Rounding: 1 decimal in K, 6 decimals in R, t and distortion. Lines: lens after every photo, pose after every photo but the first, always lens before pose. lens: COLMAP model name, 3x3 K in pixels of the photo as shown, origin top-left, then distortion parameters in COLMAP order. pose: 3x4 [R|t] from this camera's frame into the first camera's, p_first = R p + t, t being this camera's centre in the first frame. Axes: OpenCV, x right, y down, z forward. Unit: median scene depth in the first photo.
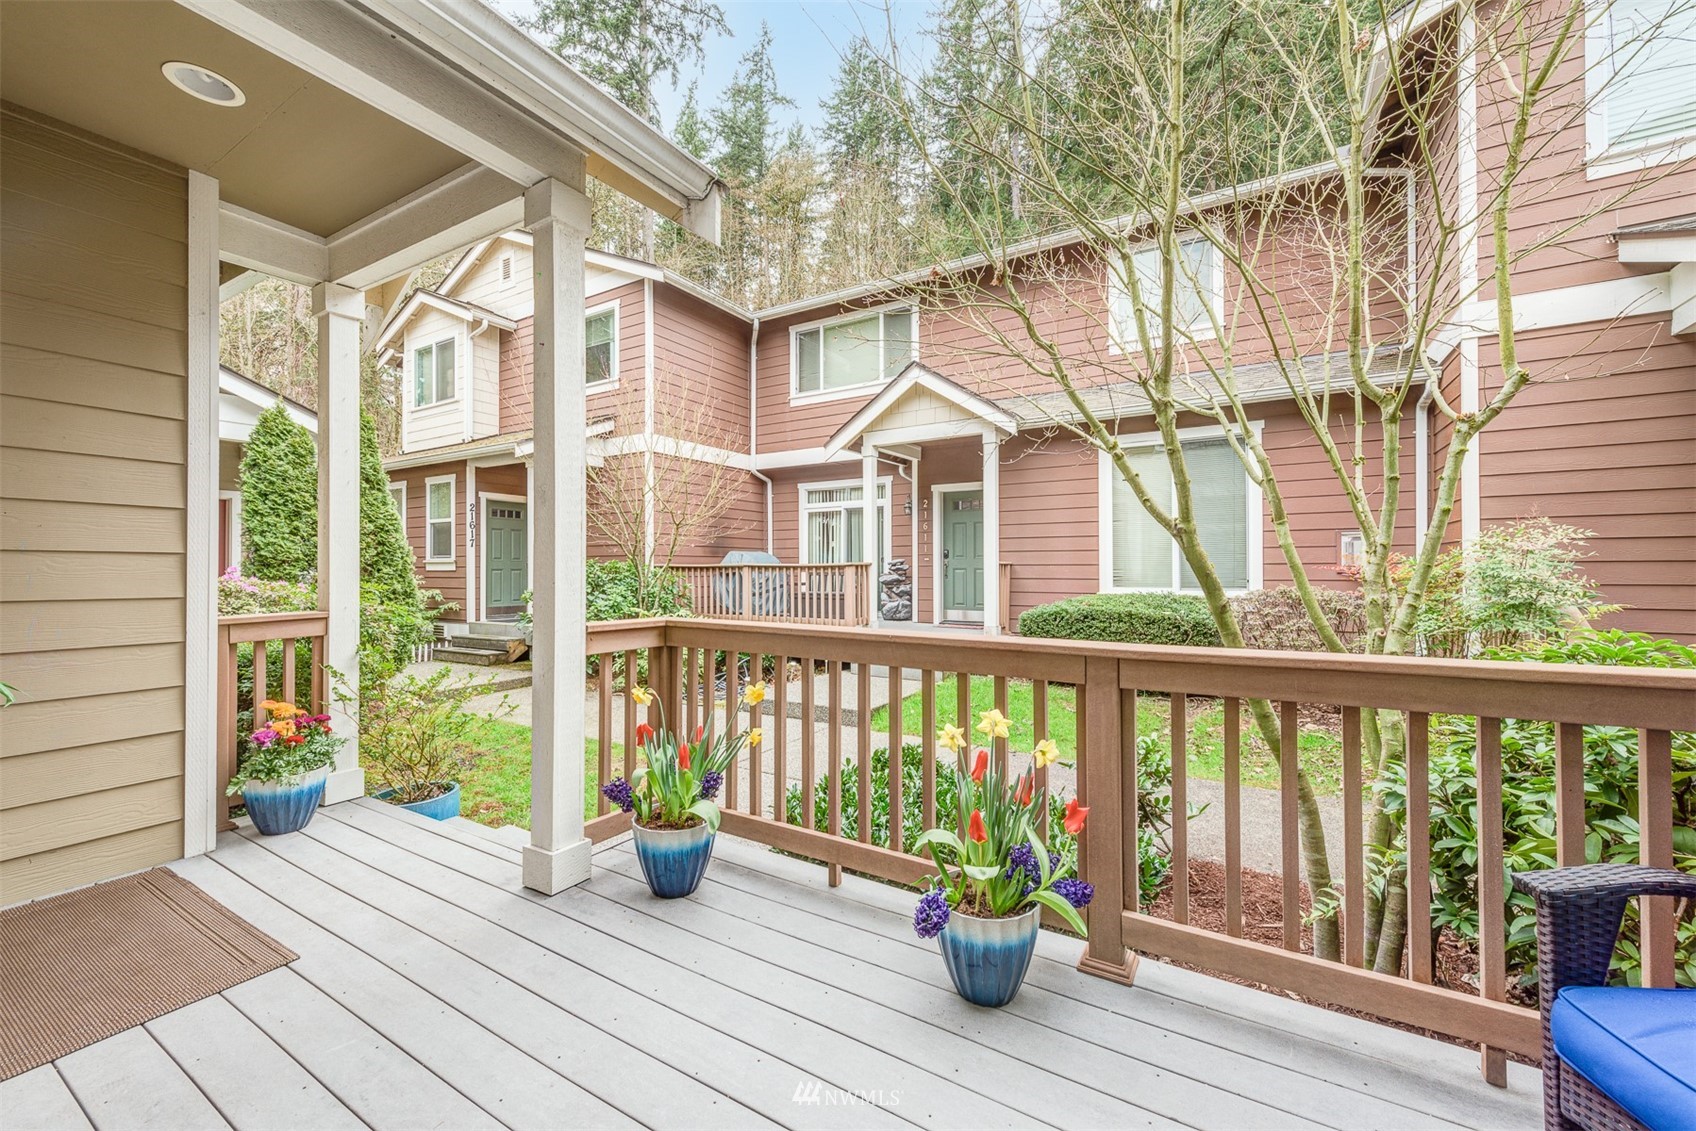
lens RADIAL K [[670.4, 0, 845.7], [0, 670.4, 554.7], [0, 0, 1]] dist [0.014883, -0.005430]
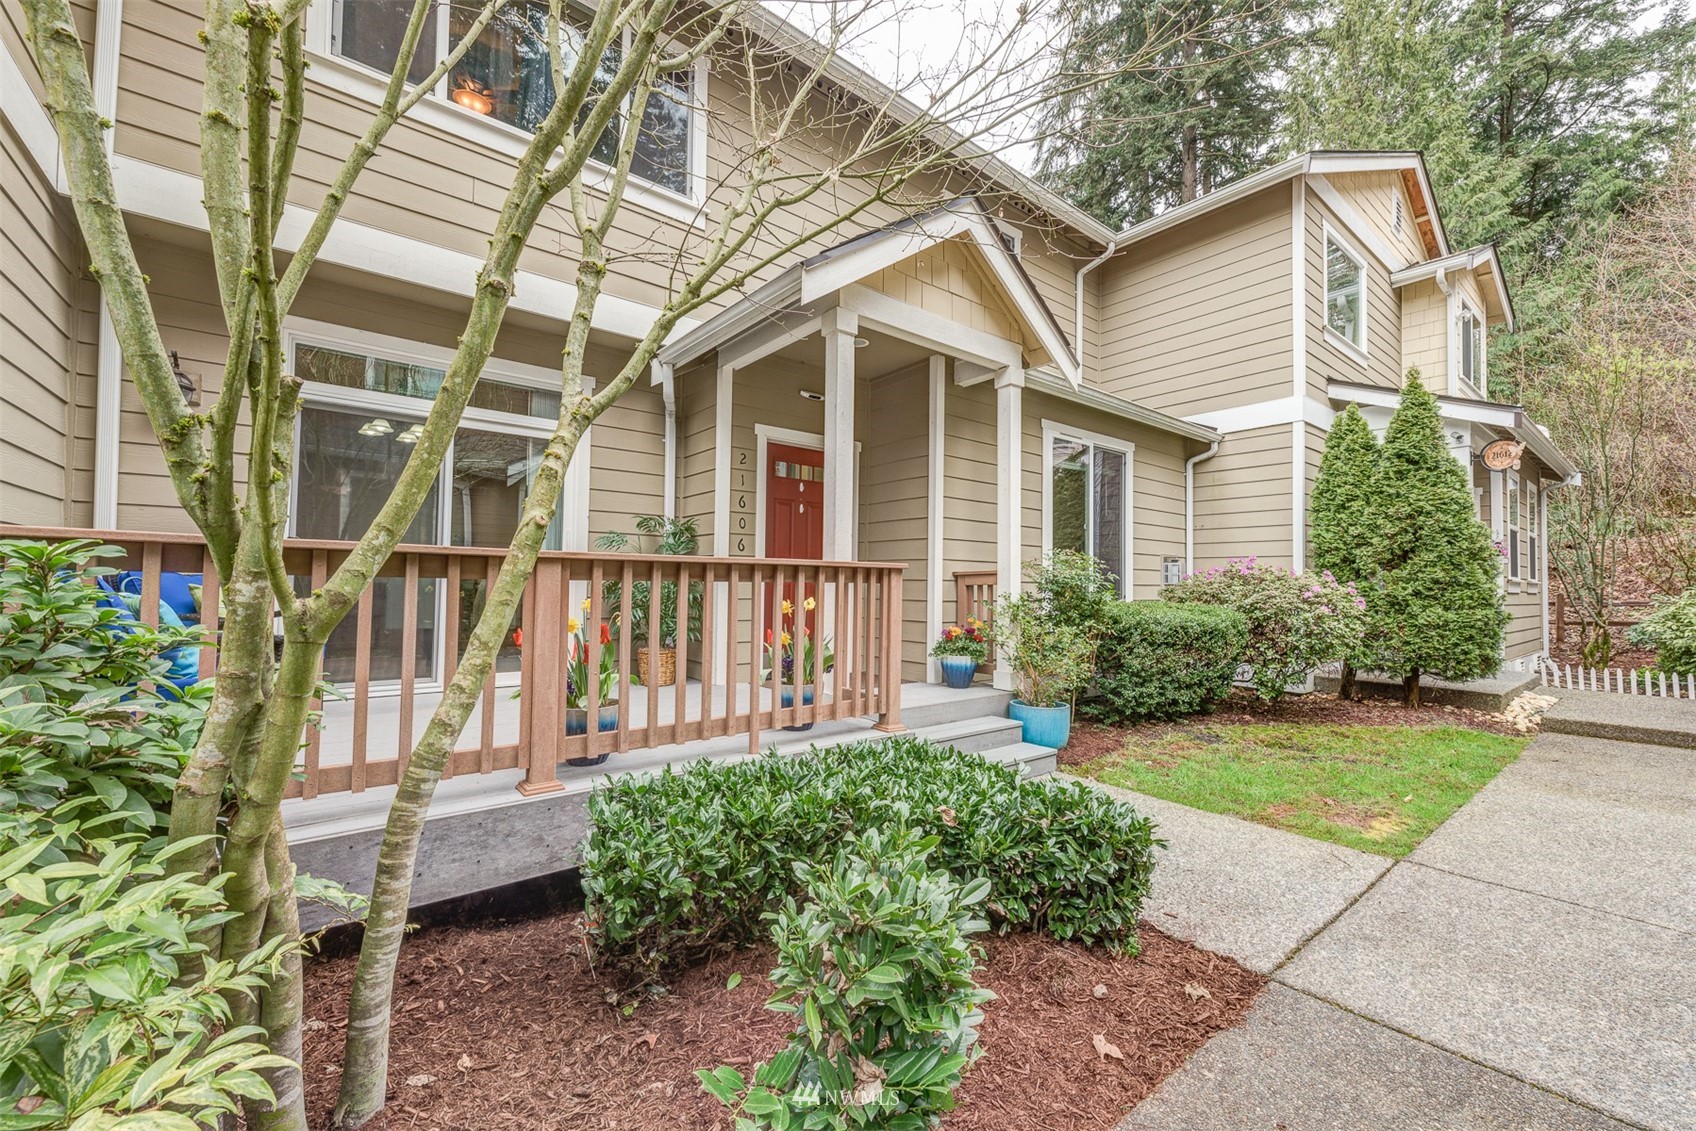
lens RADIAL K [[670.4, 0, 845.7], [0, 670.4, 554.7], [0, 0, 1]] dist [0.014883, -0.005430]
pose [[0.344756, 0.051179, 0.937296, -0.324492], [-0.036752, 0.998483, -0.041002, 0.020902], [-0.937972, -0.020311, 0.346114, 0.699562]]
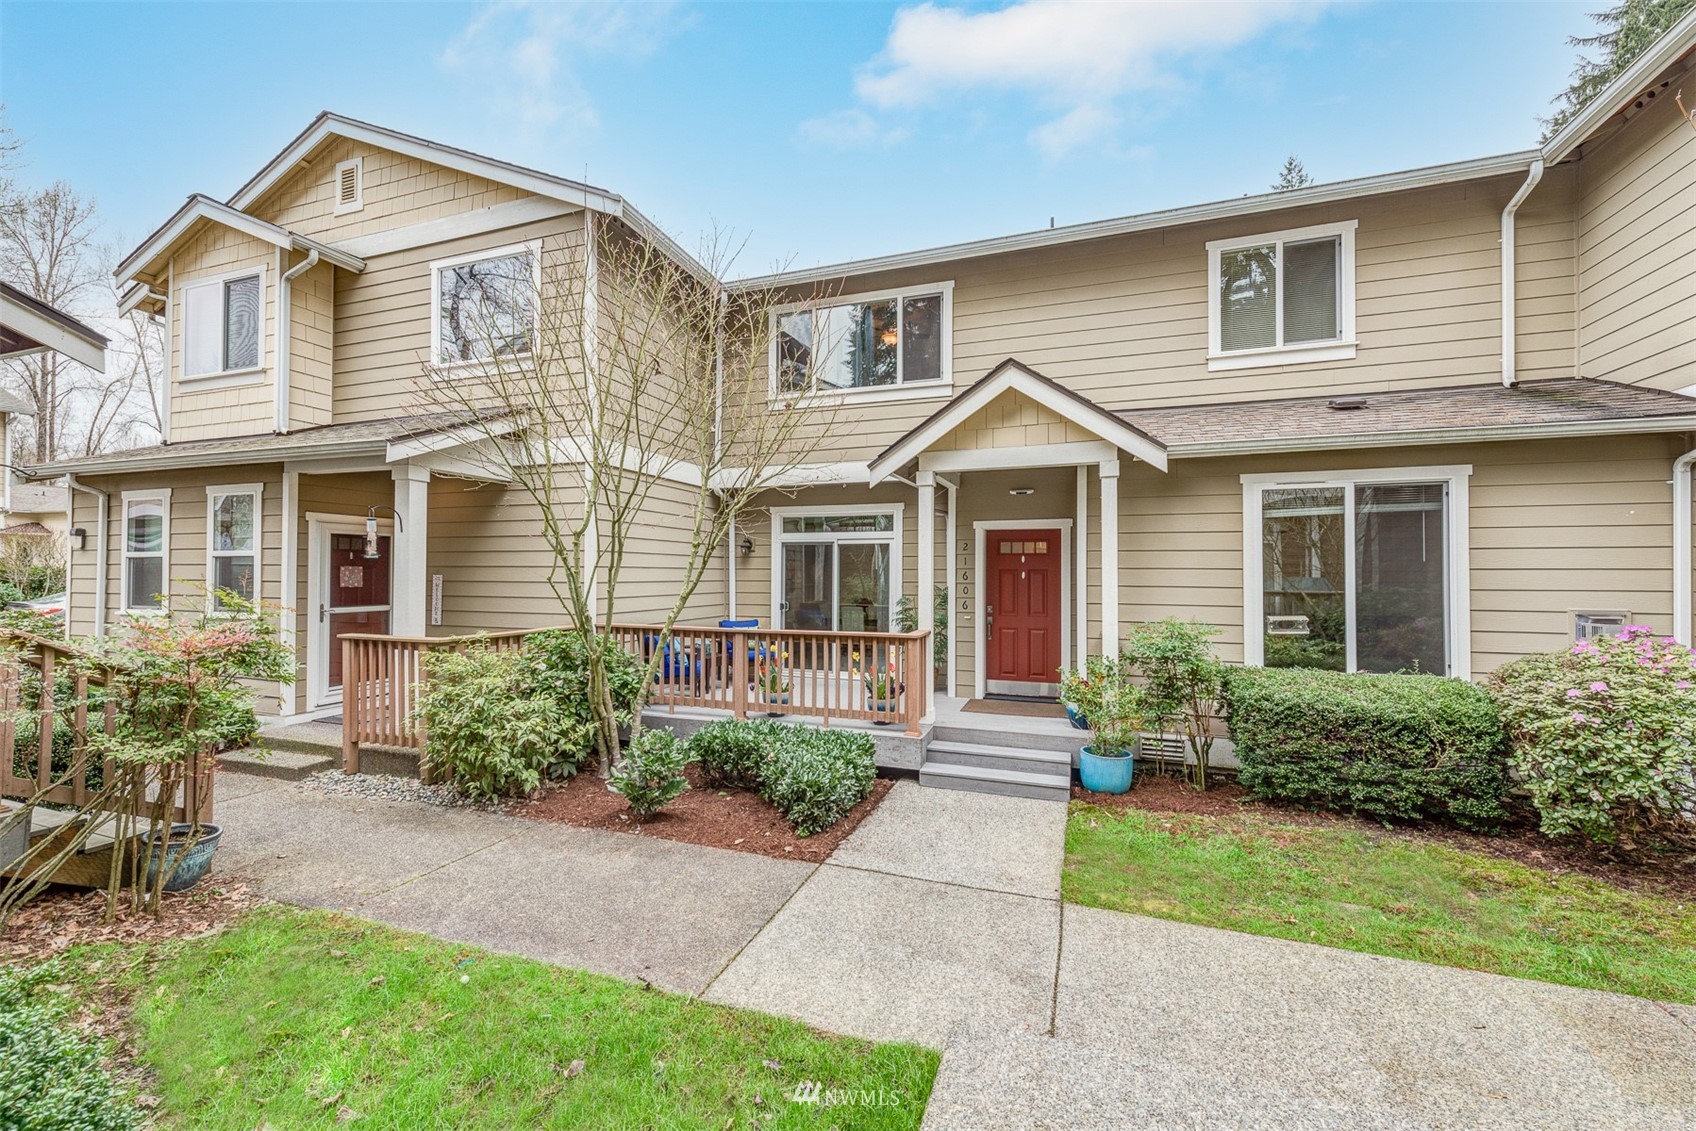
lens RADIAL K [[667.2, 0, 851.2], [0, 667.2, 573.0], [0, 0, 1]] dist [0.013834, 0.000010]
pose [[0.979728, 0.008626, 0.200148, -0.152412], [-0.013083, 0.999695, 0.020957, -0.053800], [-0.199907, -0.023151, 0.979541, 0.245416]]
